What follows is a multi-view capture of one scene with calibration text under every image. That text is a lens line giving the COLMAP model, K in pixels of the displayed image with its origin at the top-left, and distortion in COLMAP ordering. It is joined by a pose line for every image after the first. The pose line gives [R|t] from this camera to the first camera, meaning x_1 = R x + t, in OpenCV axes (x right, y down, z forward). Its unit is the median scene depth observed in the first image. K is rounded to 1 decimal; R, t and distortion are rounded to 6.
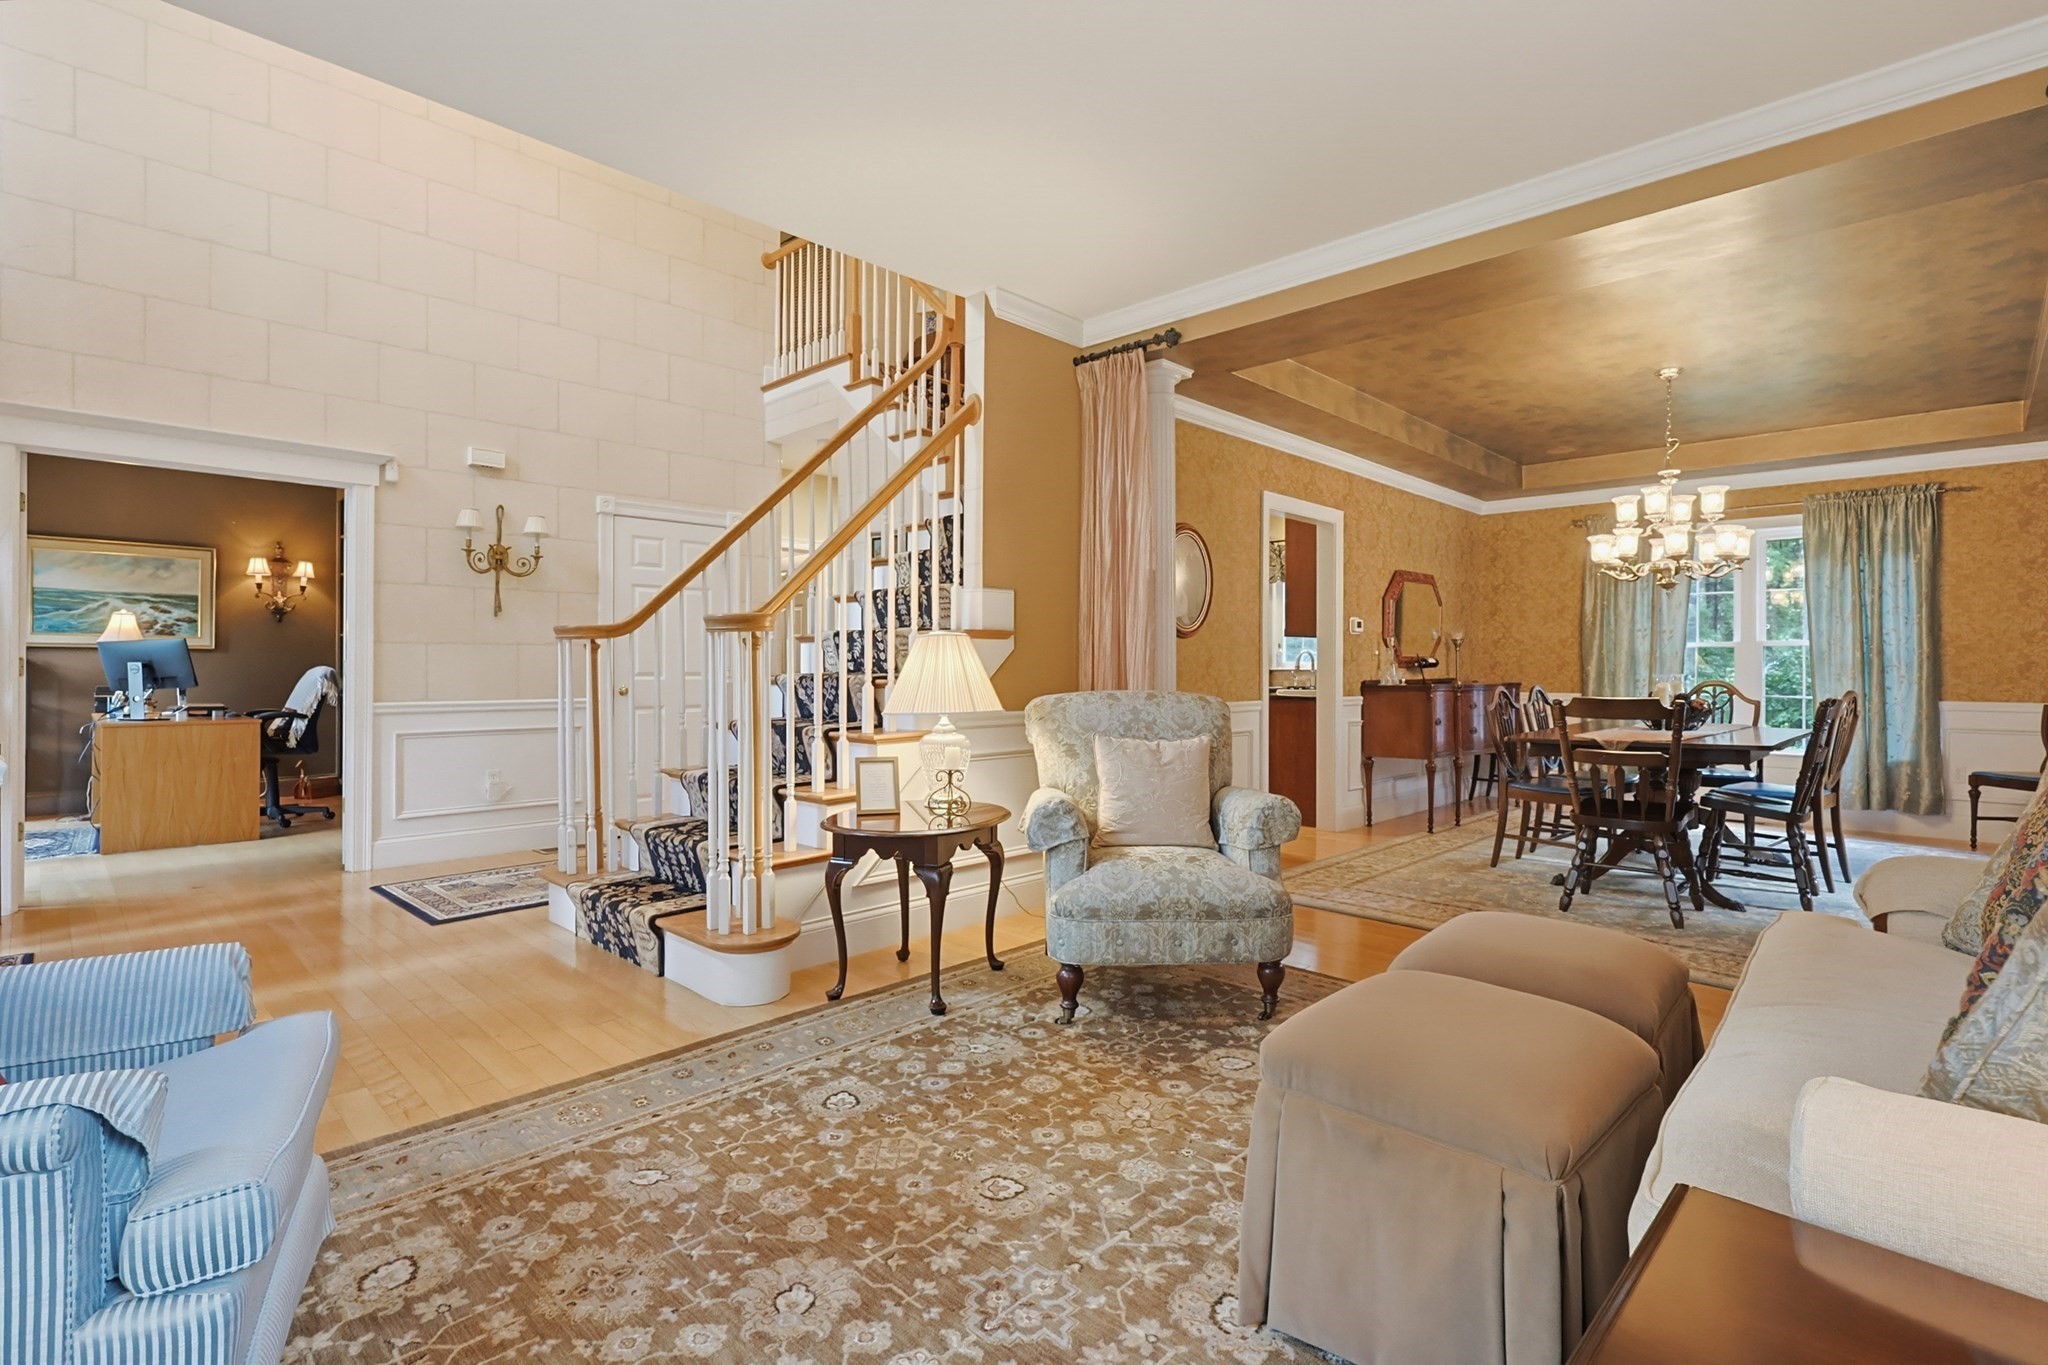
lens RADIAL K [[968.5, 0, 1025.1], [0, 968.5, 672.8], [0, 0, 1]] dist [-0.001799, -0.000367]
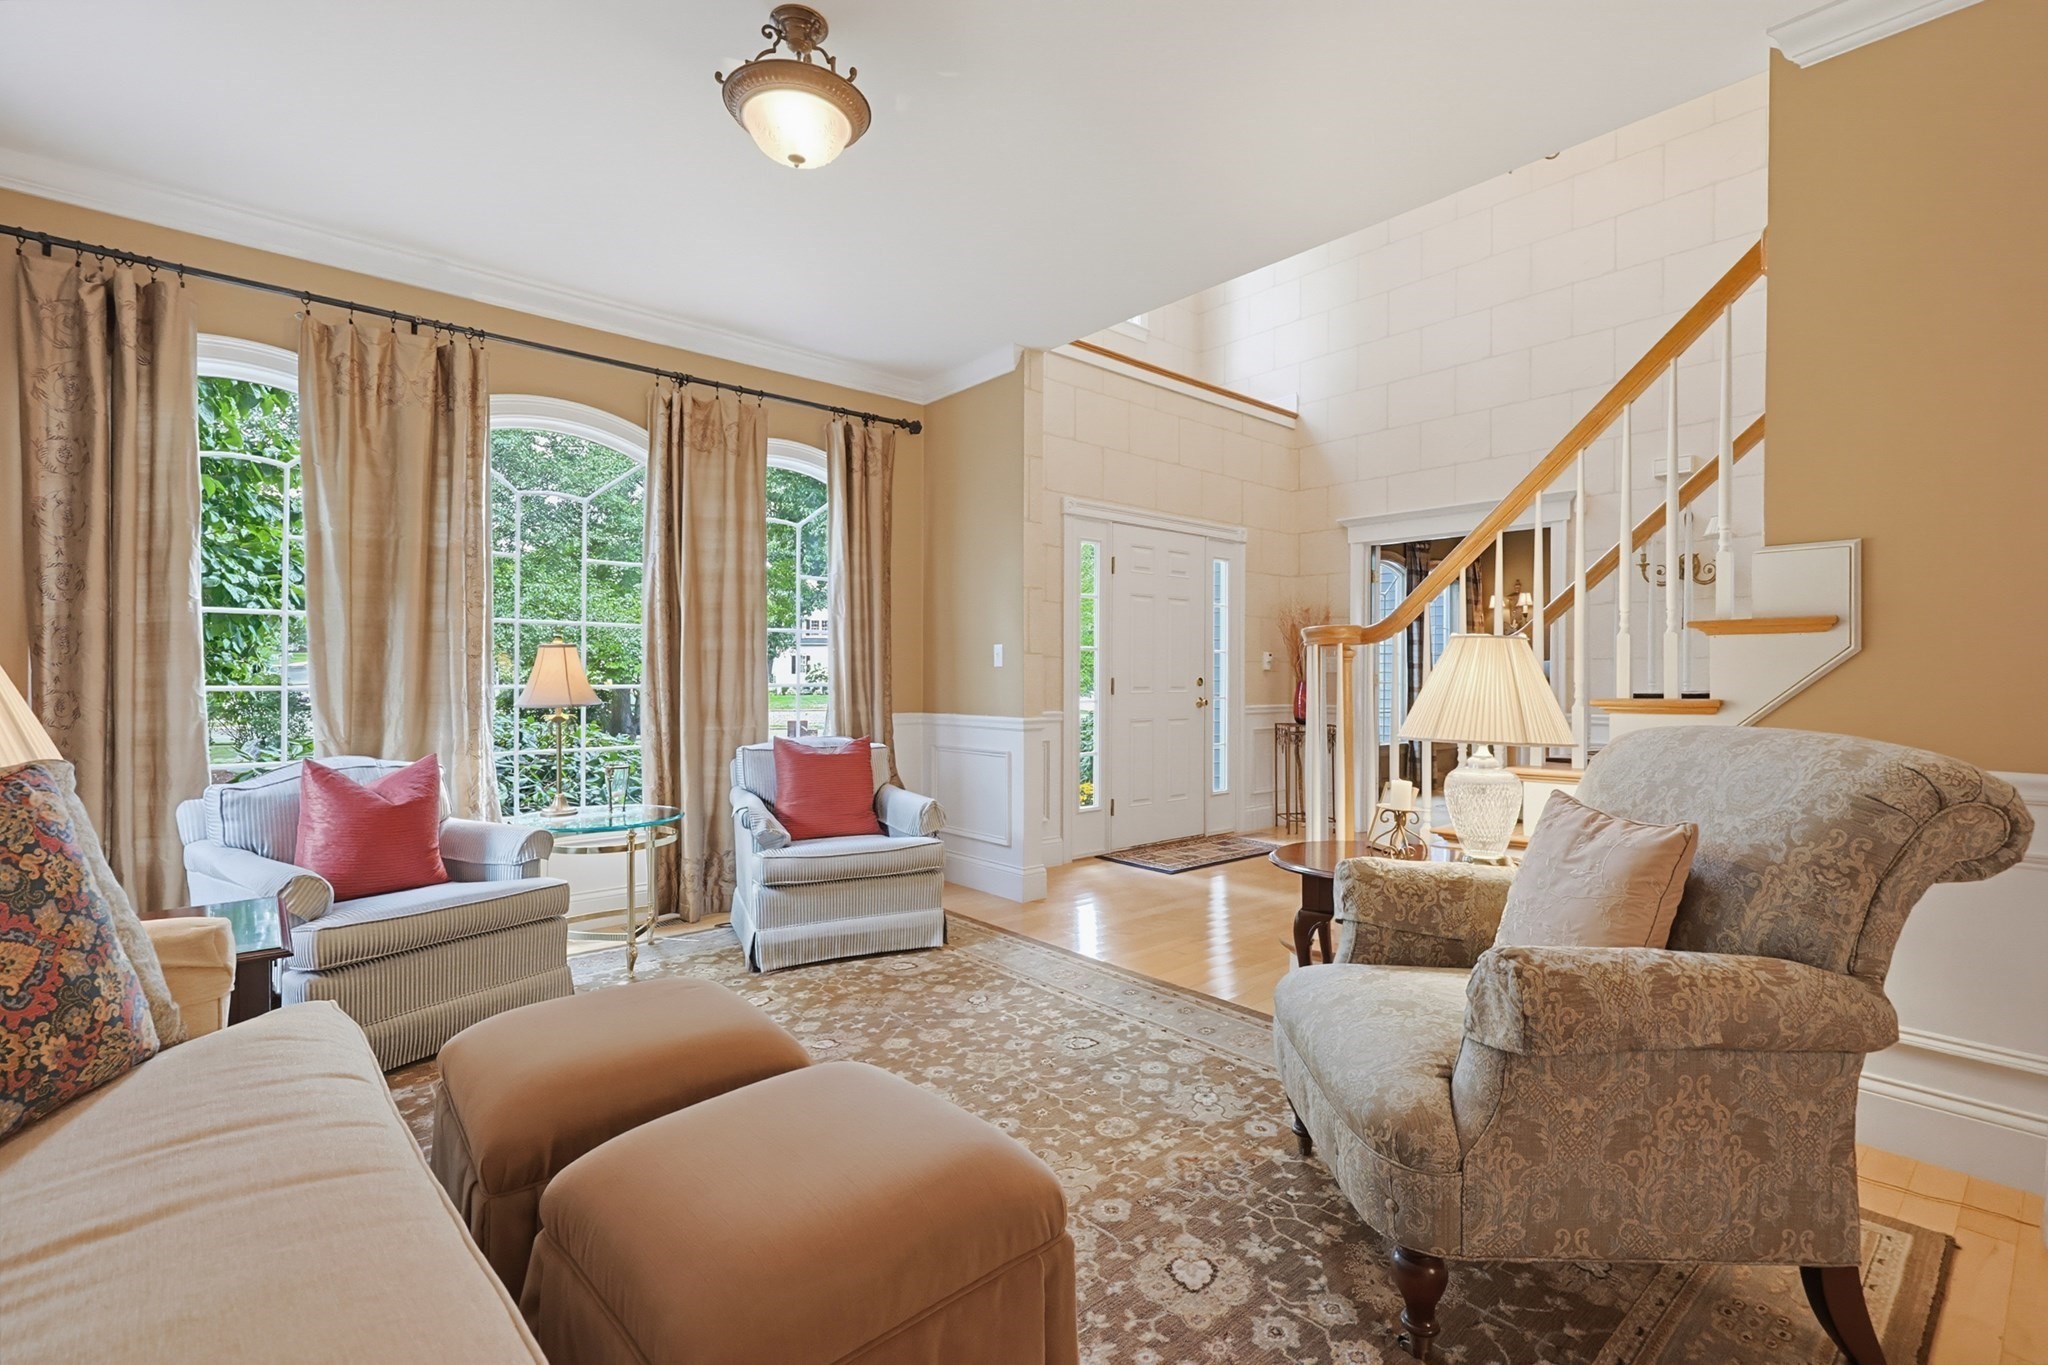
lens RADIAL K [[917.3, 0, 1024.8], [0, 917.3, 668.5], [0, 0, 1]] dist [-0.001162, -0.000081]
pose [[-0.078563, -0.004921, -0.996897, 0.938412], [-0.009442, 0.999947, -0.004192, -0.011921], [0.996864, 0.009084, -0.078605, 1.014457]]
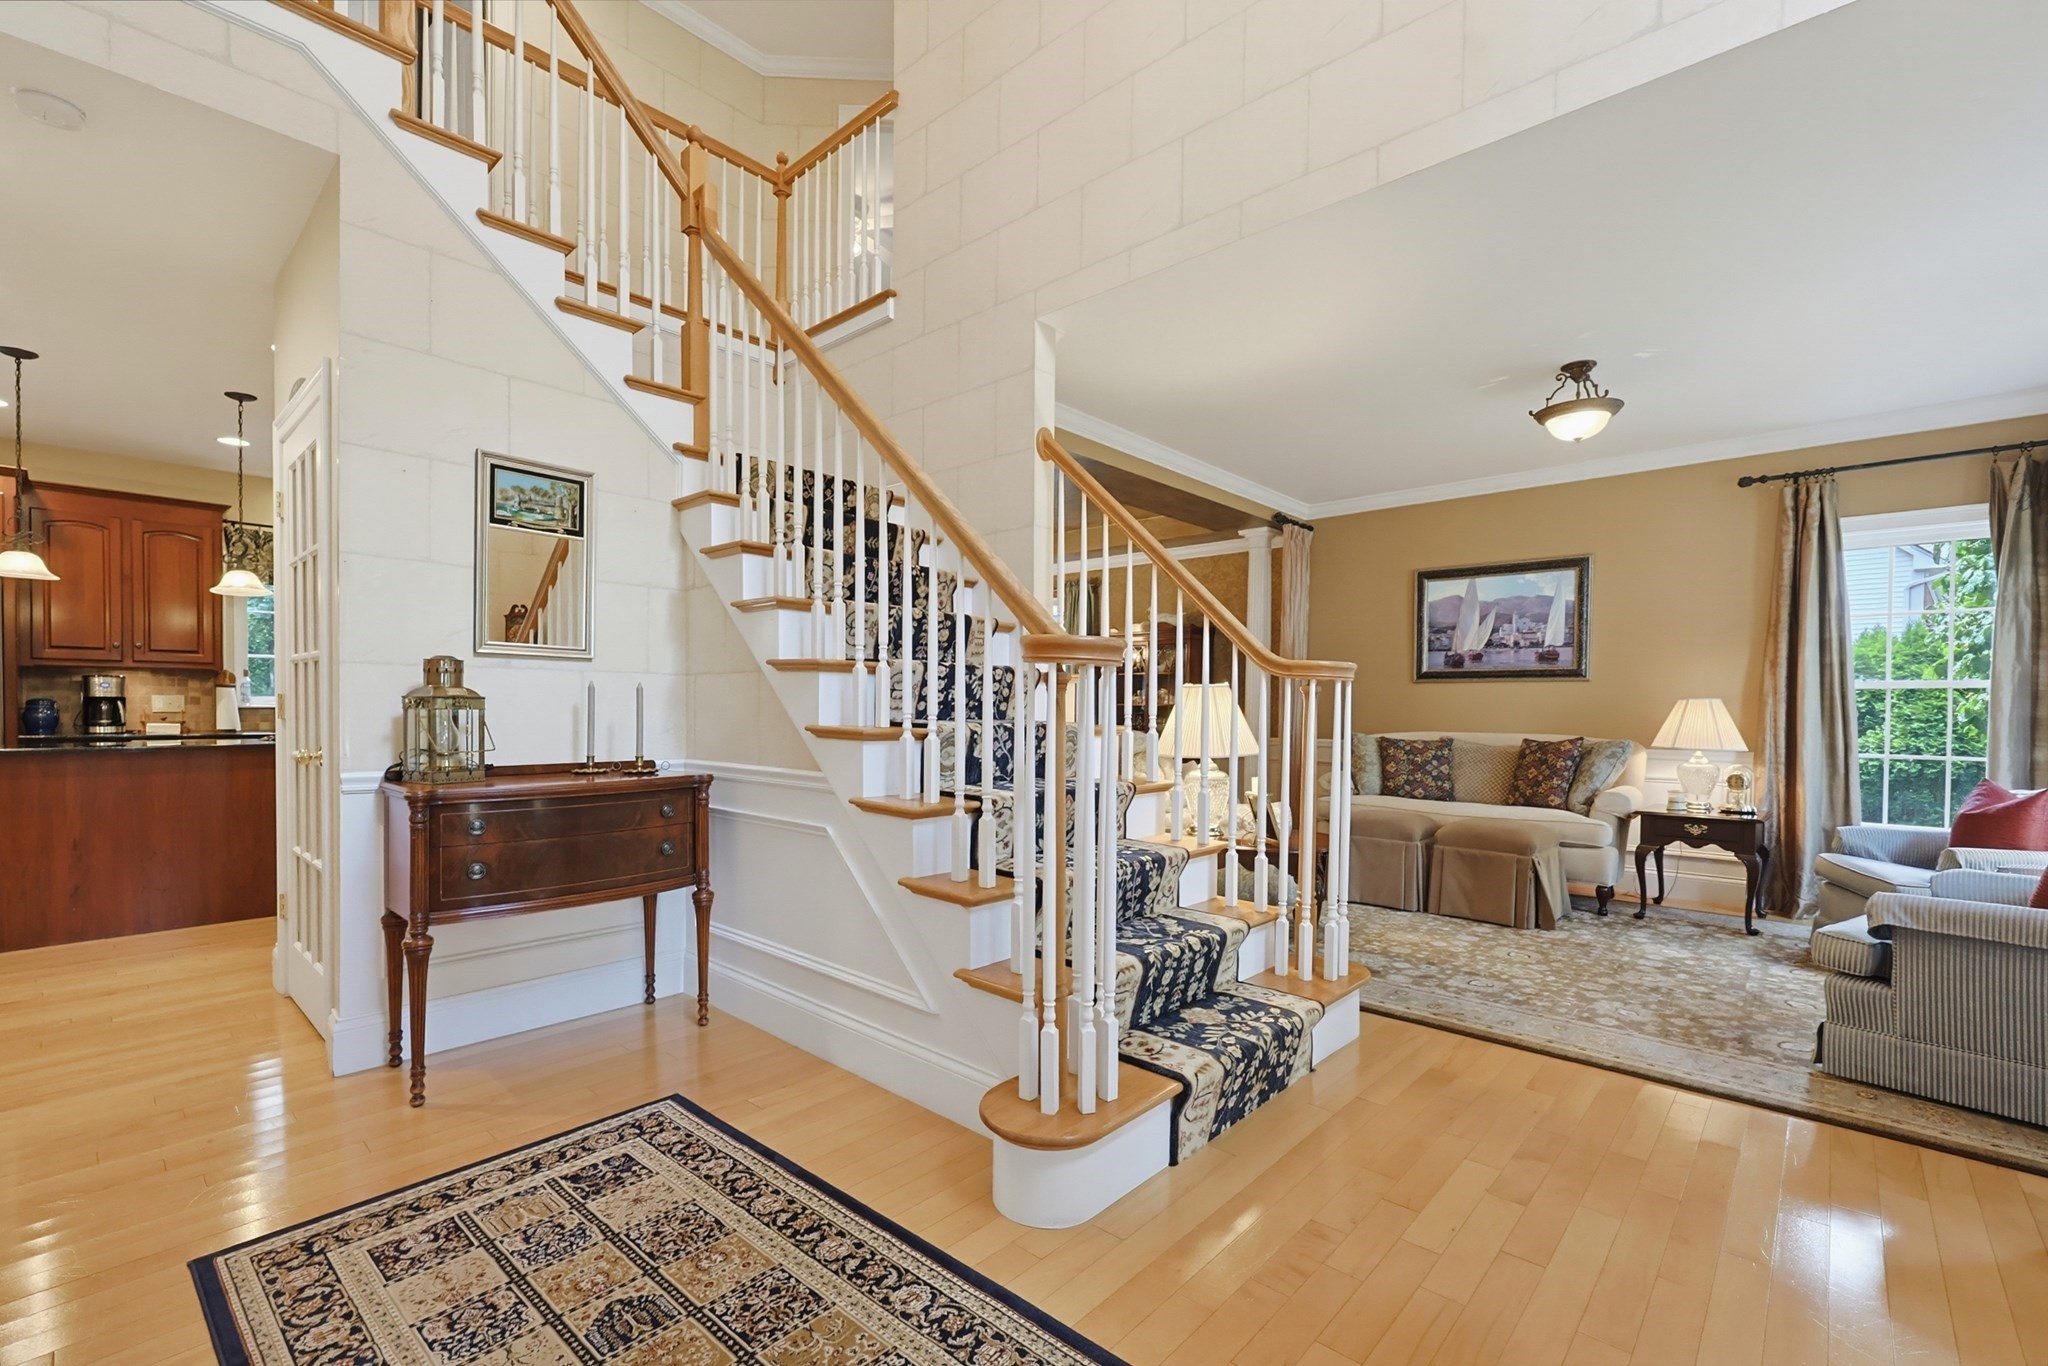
lens RADIAL K [[917.3, 0, 1020.0], [0, 917.3, 704.2], [0, 0, 1]] dist [-0.001162, -0.000081]
pose [[-0.044942, 0.001033, 0.998989, -1.671208], [0.002529, 0.999996, -0.000920, -0.020515], [-0.998986, 0.002485, -0.044945, 1.827418]]
